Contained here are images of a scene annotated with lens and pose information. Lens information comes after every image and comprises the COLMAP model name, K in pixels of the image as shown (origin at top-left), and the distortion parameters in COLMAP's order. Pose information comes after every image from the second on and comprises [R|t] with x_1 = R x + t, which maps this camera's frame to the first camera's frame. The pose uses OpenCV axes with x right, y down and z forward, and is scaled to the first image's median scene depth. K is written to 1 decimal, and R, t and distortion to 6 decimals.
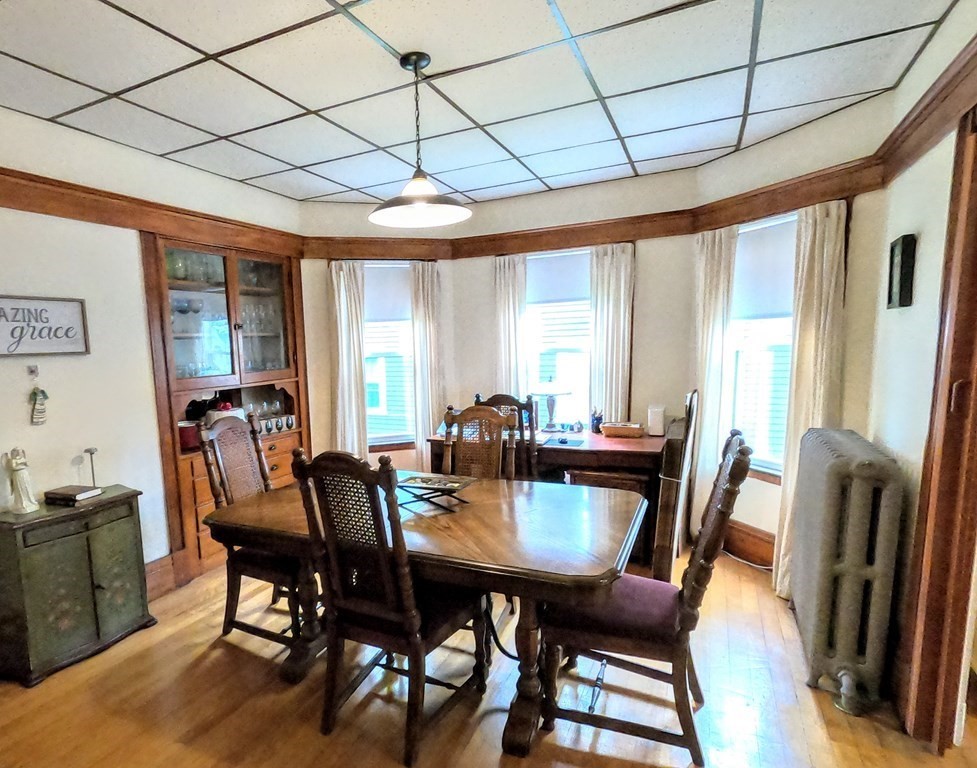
lens RADIAL K [[541.2, 0, 411.9], [0, 541.2, 412.9], [0, 0, 1]] dist [0.000888, -0.000072]
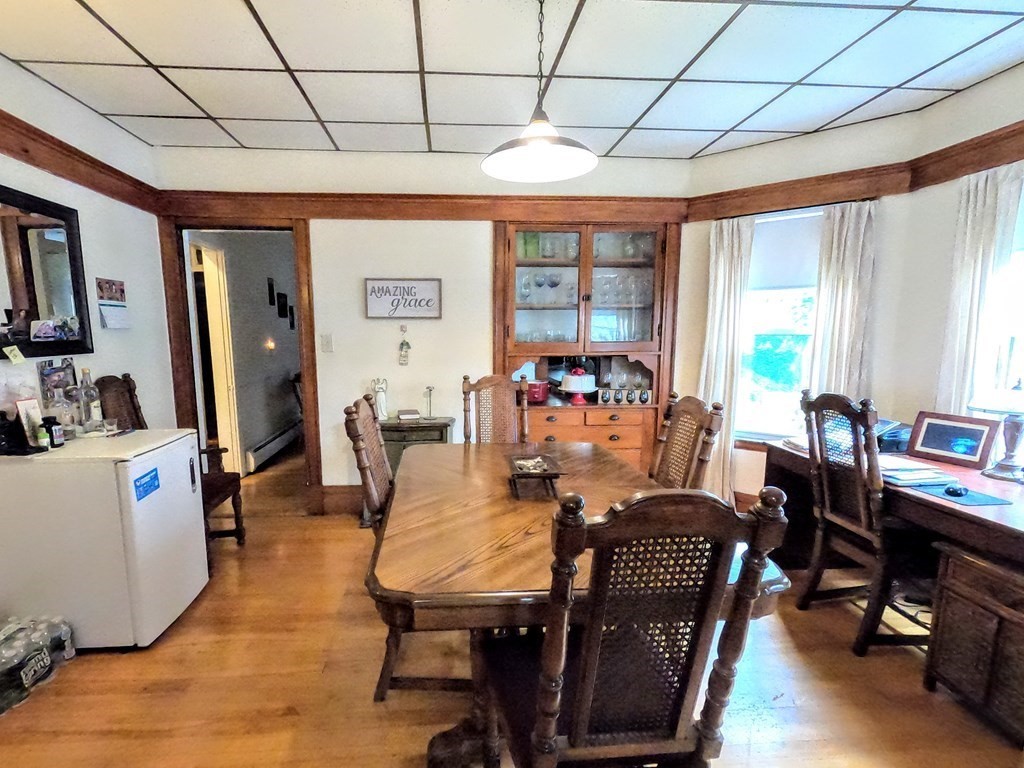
lens RADIAL K [[520.3, 0, 491.3], [0, 520.3, 402.7], [0, 0, 1]] dist [0.003580, -0.000890]
pose [[0.551586, 0.150234, -0.820477, 0.463685], [-0.125253, 0.987411, 0.096596, -0.032776], [0.824660, 0.049486, 0.563460, 0.293193]]
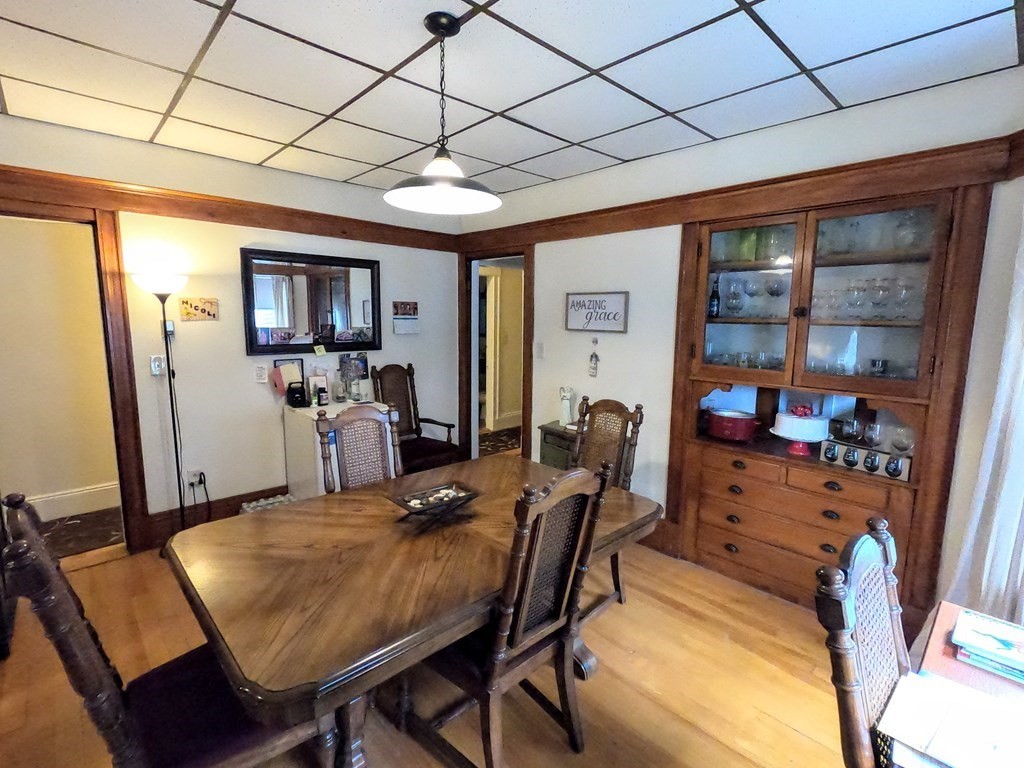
lens RADIAL K [[493.0, 0, 509.4], [0, 493.0, 383.1], [0, 0, 1]] dist [0.002498, 0.000034]
pose [[-0.306022, 0.163008, -0.937965, 0.498818], [-0.127490, 0.969341, 0.210056, -0.162475], [0.943449, 0.183863, -0.275858, 0.856232]]
